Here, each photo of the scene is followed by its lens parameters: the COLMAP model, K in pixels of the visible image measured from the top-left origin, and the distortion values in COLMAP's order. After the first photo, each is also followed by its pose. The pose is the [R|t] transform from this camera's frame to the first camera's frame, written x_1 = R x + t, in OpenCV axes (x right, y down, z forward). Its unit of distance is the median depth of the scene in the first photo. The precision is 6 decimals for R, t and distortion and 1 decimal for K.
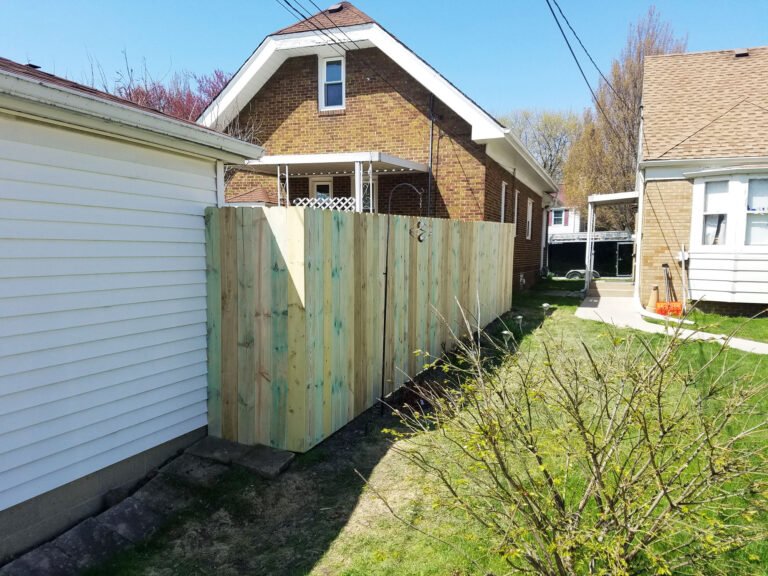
lens RADIAL K [[594.0, 0, 388.4], [0, 594.0, 319.2], [0, 0, 1]] dist [0.136375, -0.195385]
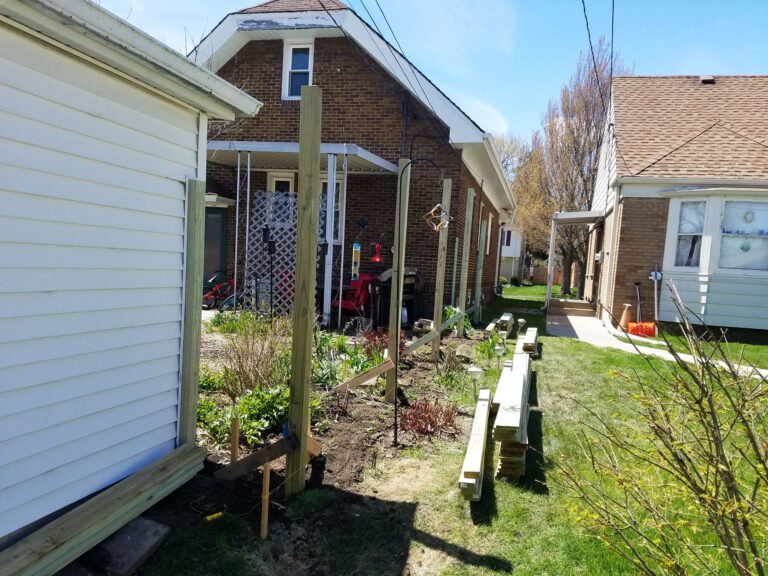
lens RADIAL K [[594.0, 0, 388.4], [0, 594.0, 319.2], [0, 0, 1]] dist [0.136375, -0.195385]
pose [[0.992587, 0.040326, 0.114649, -0.048382], [-0.037302, 0.998900, -0.028402, 0.008122], [-0.115669, 0.023915, 0.993000, 0.077697]]
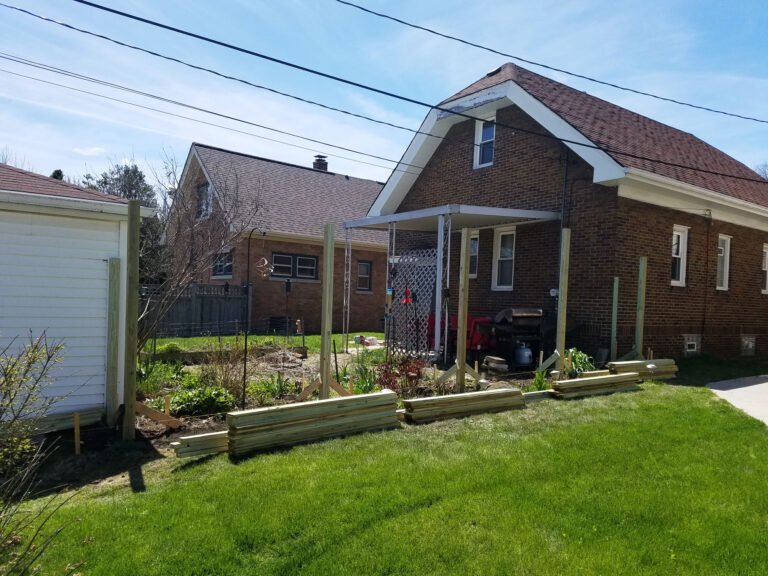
lens RADIAL K [[594.0, 0, 388.4], [0, 594.0, 319.2], [0, 0, 1]] dist [0.136375, -0.195385]
pose [[0.843912, 0.037381, -0.535178, 0.348919], [-0.089948, 0.993307, -0.072456, 0.005742], [0.528888, 0.109285, 0.841626, 0.067849]]
